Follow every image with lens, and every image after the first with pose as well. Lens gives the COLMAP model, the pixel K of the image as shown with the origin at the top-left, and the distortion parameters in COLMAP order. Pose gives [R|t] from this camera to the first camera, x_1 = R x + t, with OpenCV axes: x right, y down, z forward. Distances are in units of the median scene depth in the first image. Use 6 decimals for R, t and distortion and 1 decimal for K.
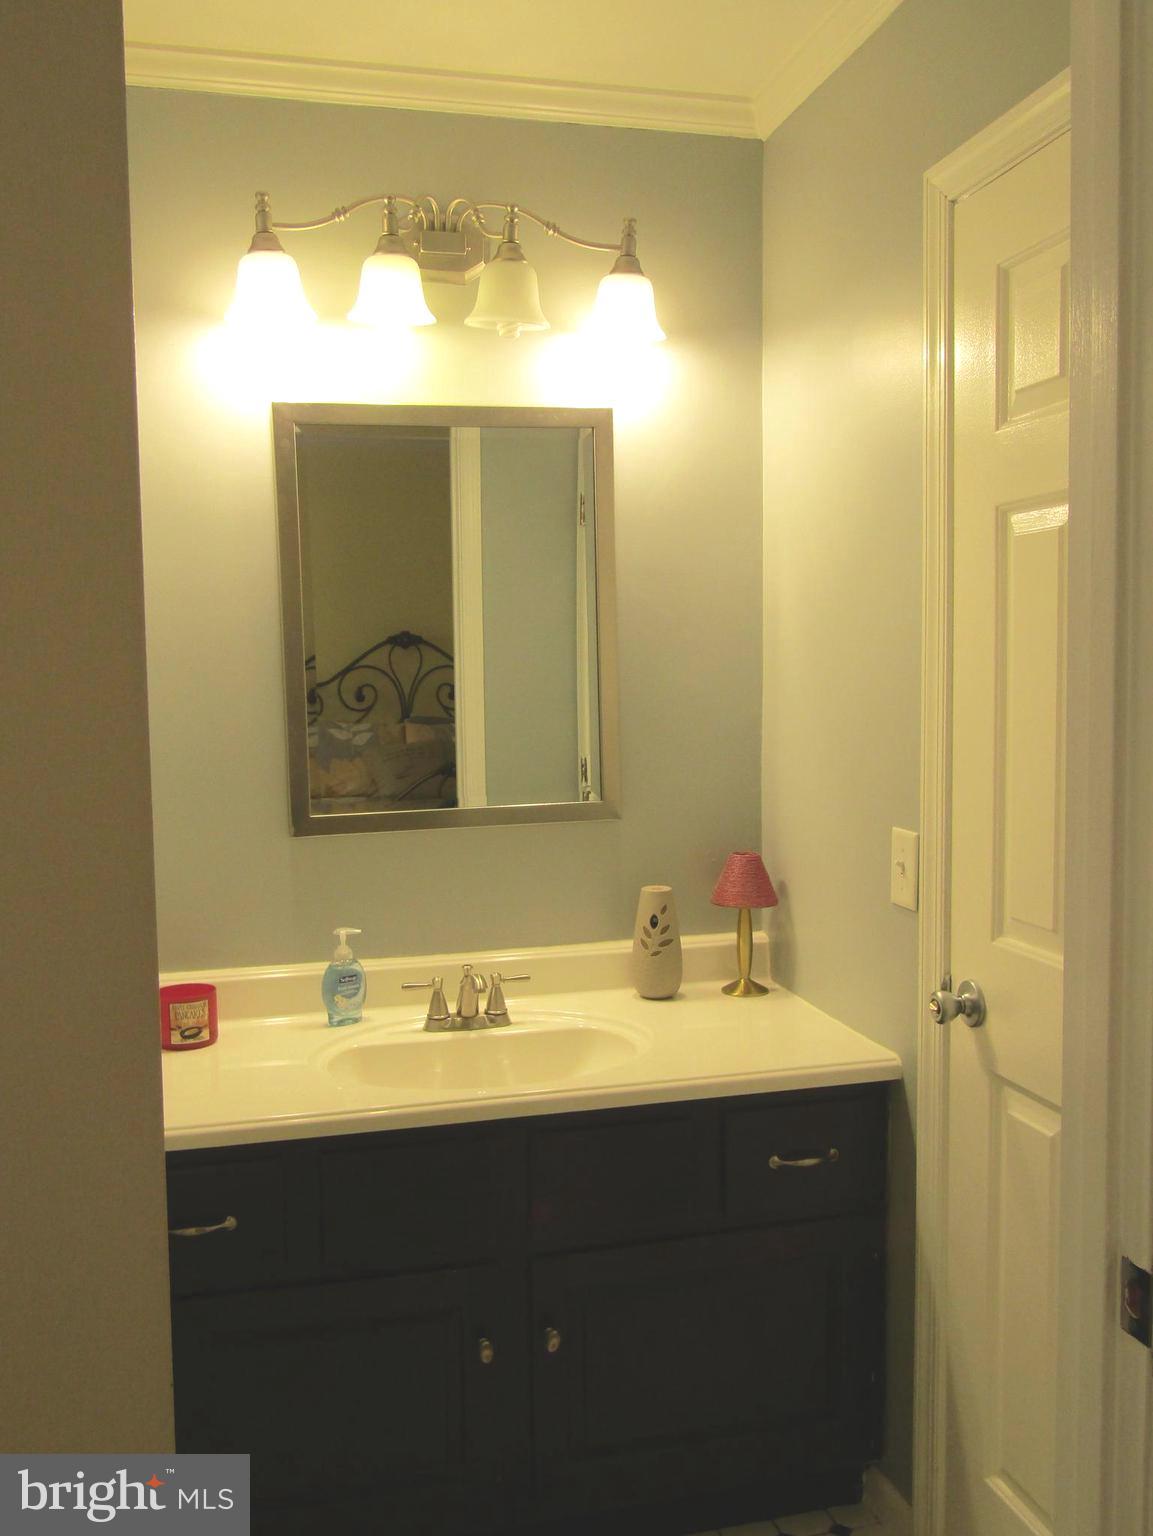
lens RADIAL K [[1324.6, 0, 576.5], [0, 1324.6, 768.0], [0, 0, 1]] dist [0.010753, 0.004226]
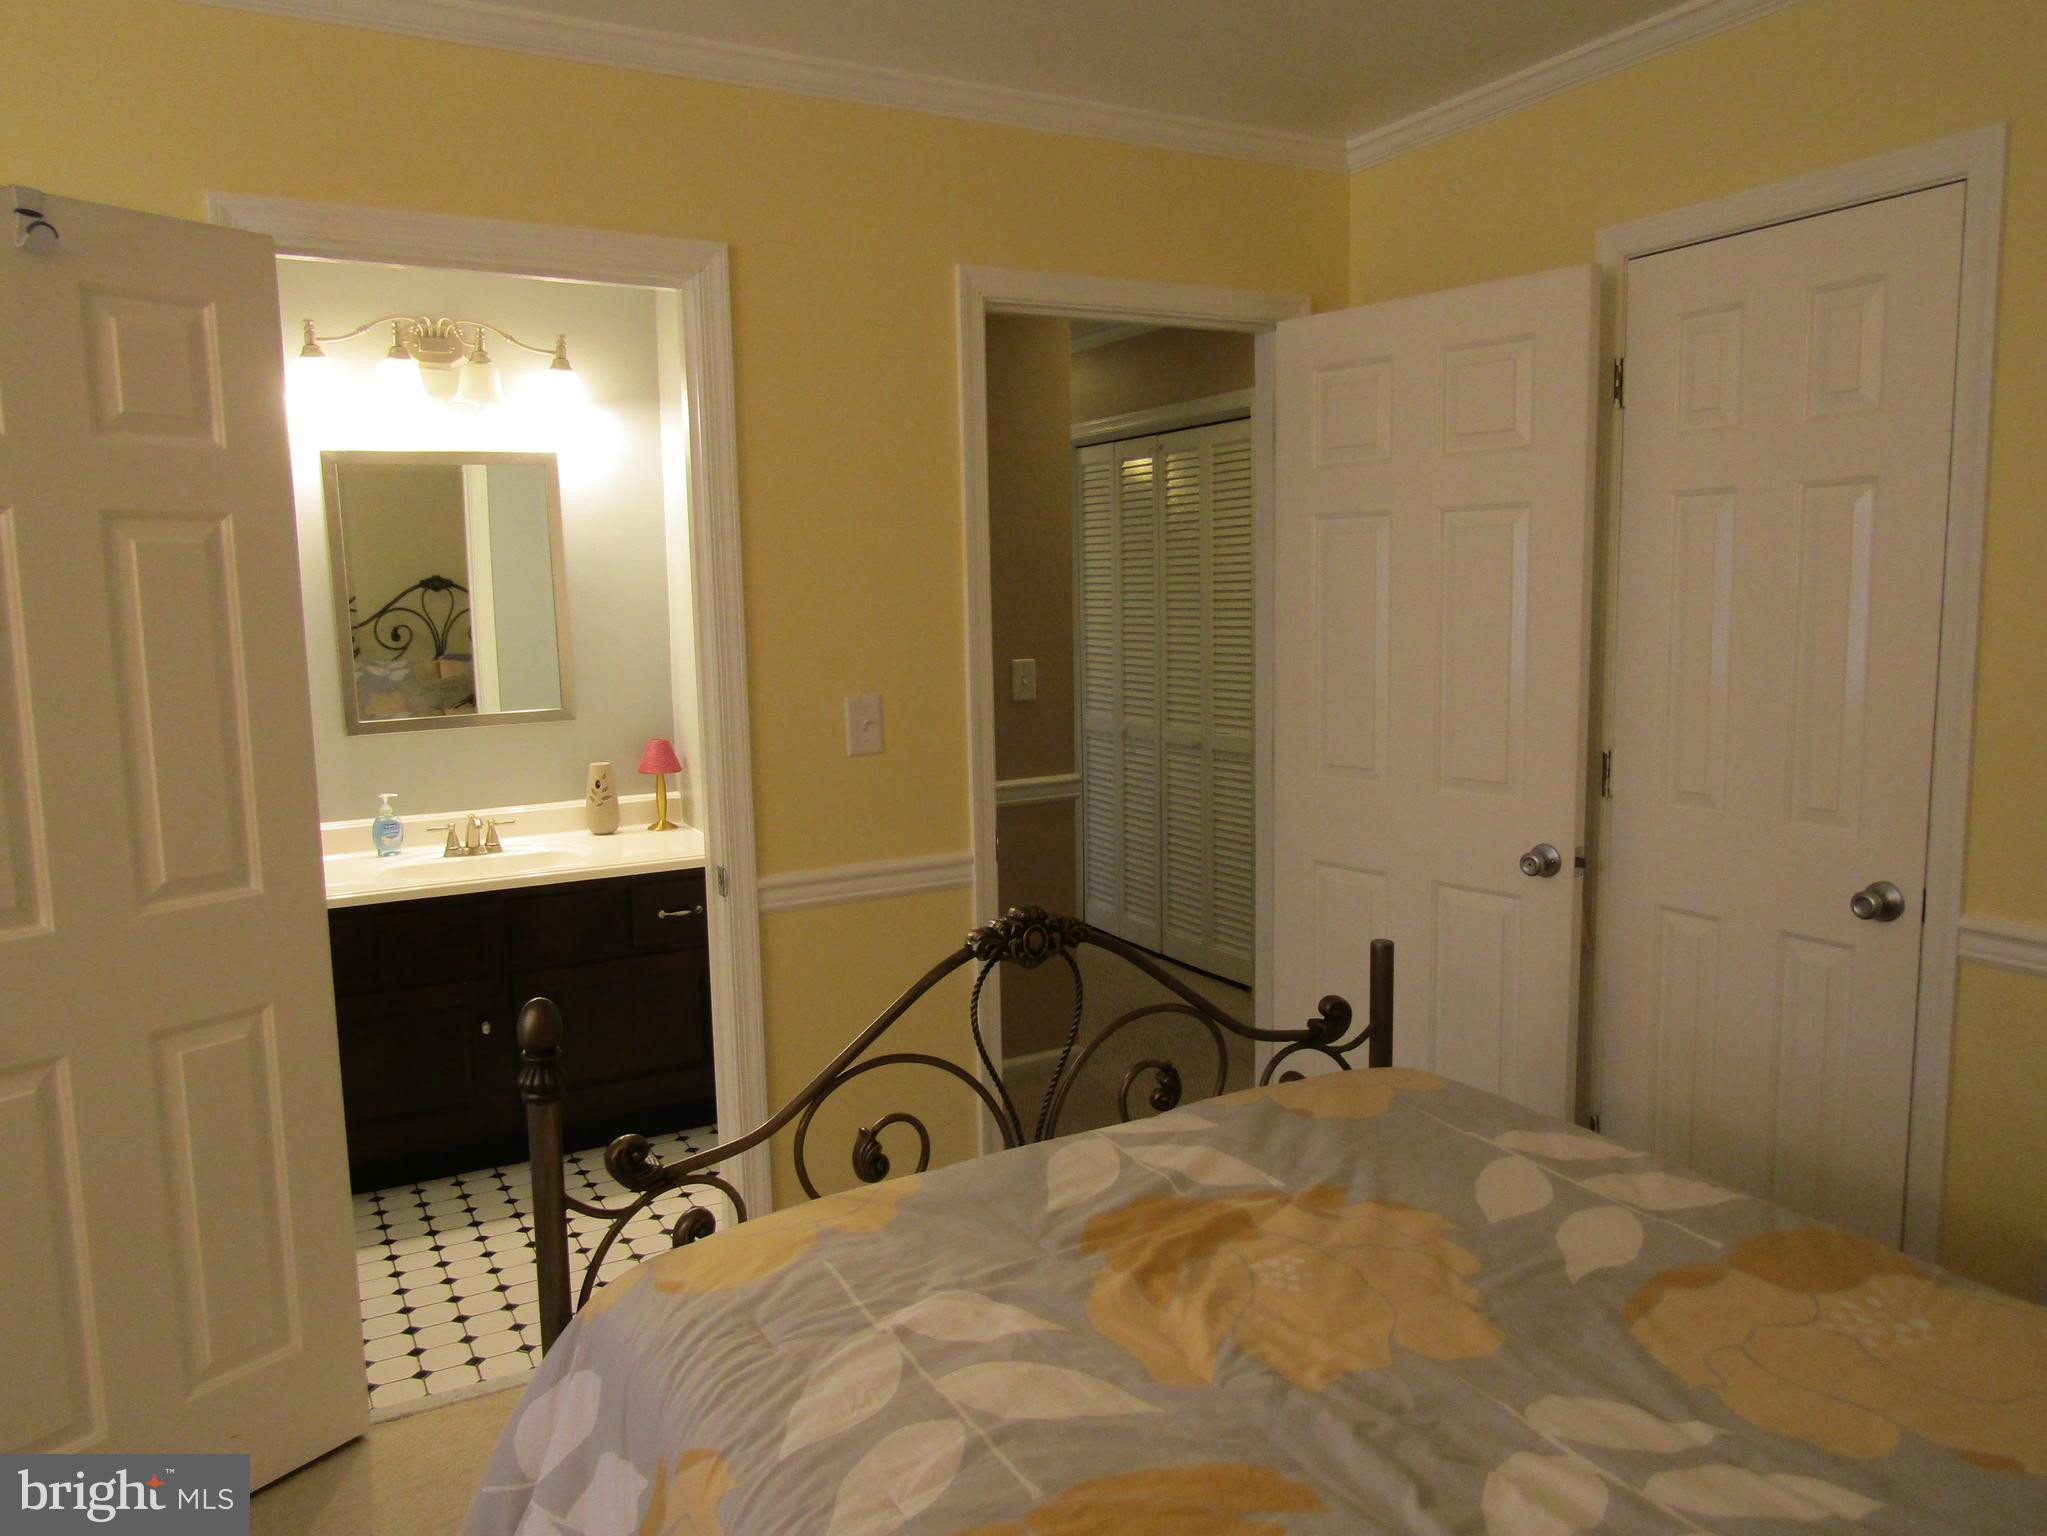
lens RADIAL K [[1452.9, 0, 1023.5], [0, 1452.9, 768.0], [0, 0, 1]] dist [-0.015856, 0.001604]
pose [[0.970665, -0.036444, 0.237658, 0.139892], [0.025618, 0.998495, 0.048486, 0.026519], [-0.239068, -0.040976, 0.970138, -0.779339]]
